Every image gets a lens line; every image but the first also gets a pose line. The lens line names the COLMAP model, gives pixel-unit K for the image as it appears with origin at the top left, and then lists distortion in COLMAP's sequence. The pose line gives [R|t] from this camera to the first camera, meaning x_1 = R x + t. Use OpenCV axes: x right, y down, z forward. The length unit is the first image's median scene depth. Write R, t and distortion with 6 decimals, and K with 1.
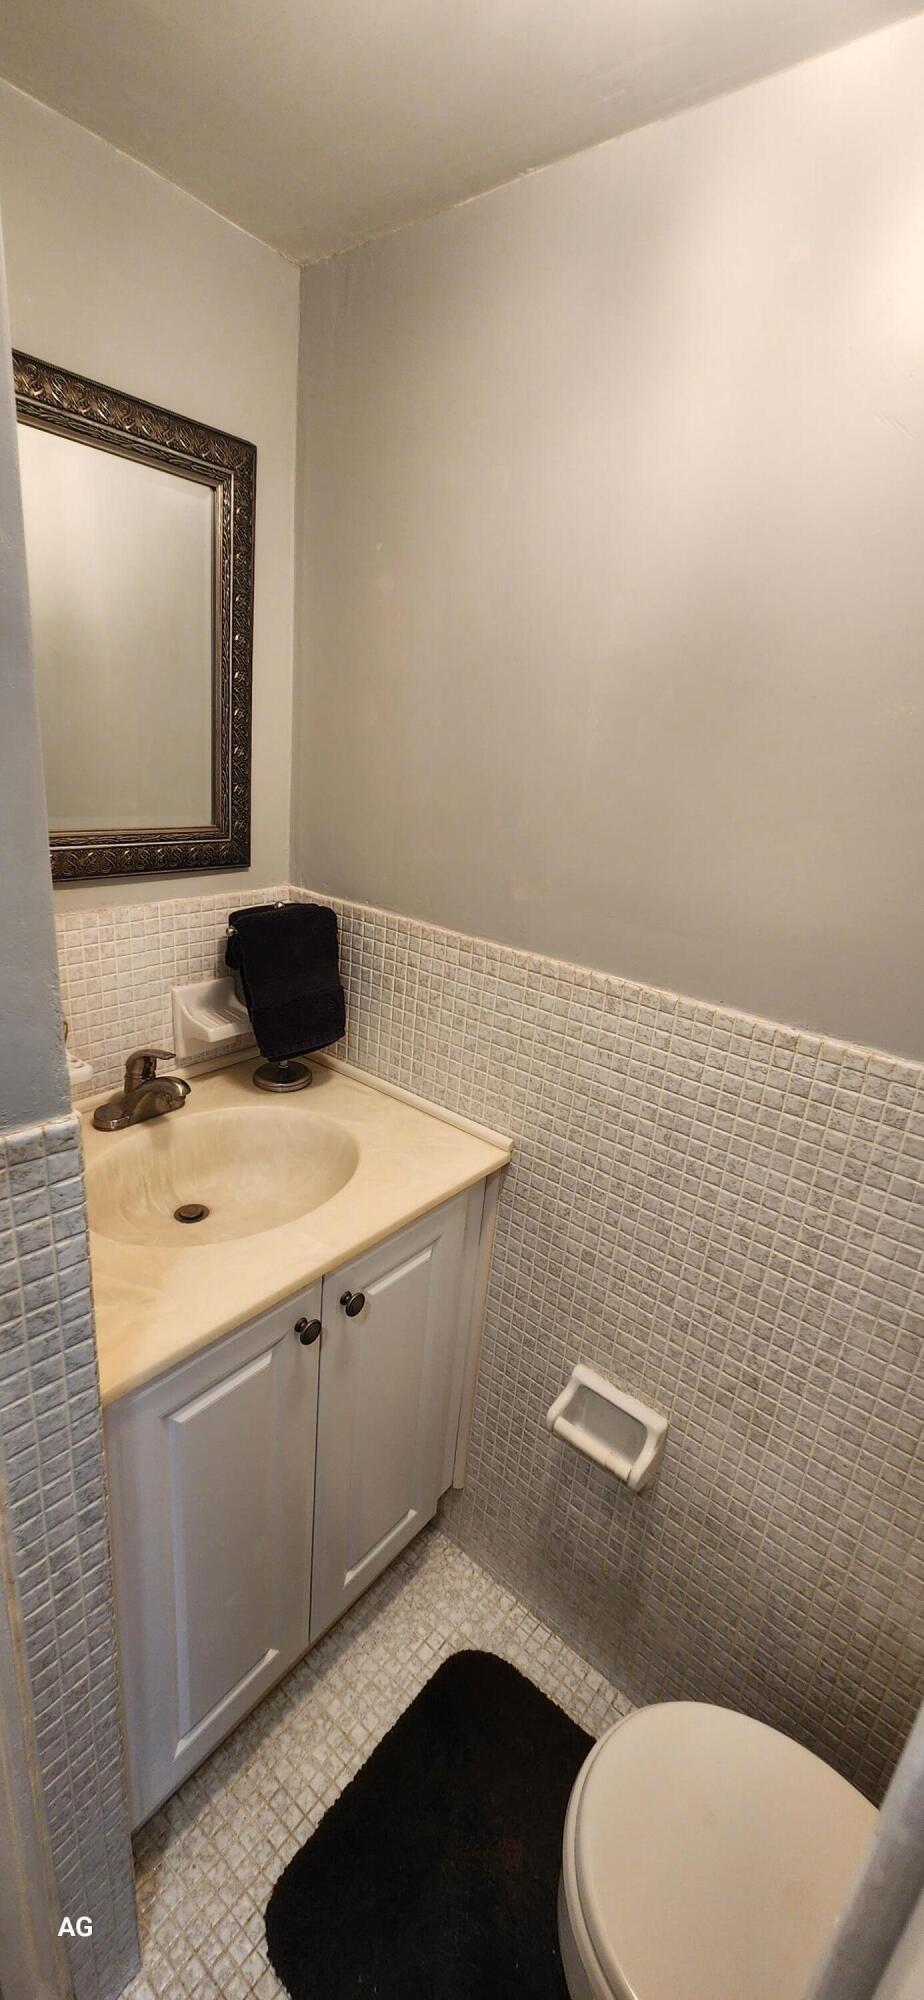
lens RADIAL K [[812.6, 0, 458.9], [0, 812.6, 998.7], [0, 0, 1]] dist [0.001390, -0.001379]
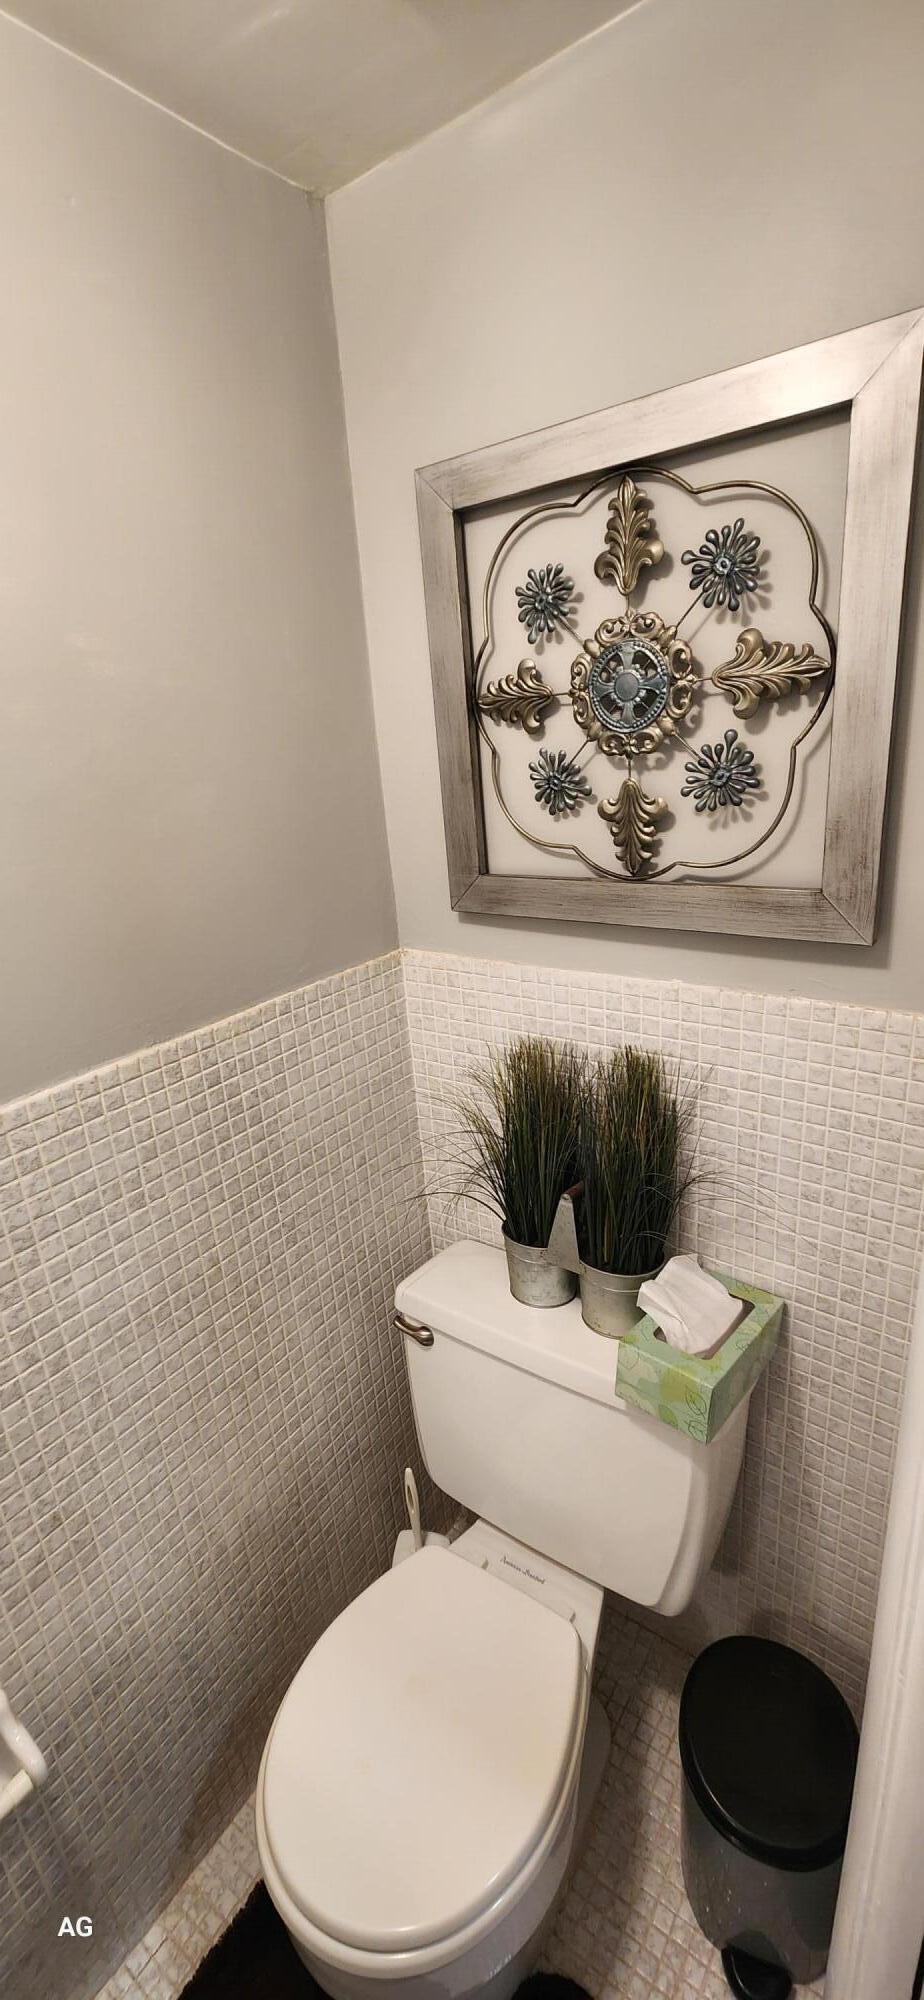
lens RADIAL K [[812.6, 0, 459.3], [0, 812.6, 998.5], [0, 0, 1]] dist [0.001390, -0.001379]
pose [[-0.075150, -0.382916, 0.920721, -0.222332], [0.386413, 0.840006, 0.380887, -0.136201], [-0.919259, 0.384403, 0.084837, 0.306695]]
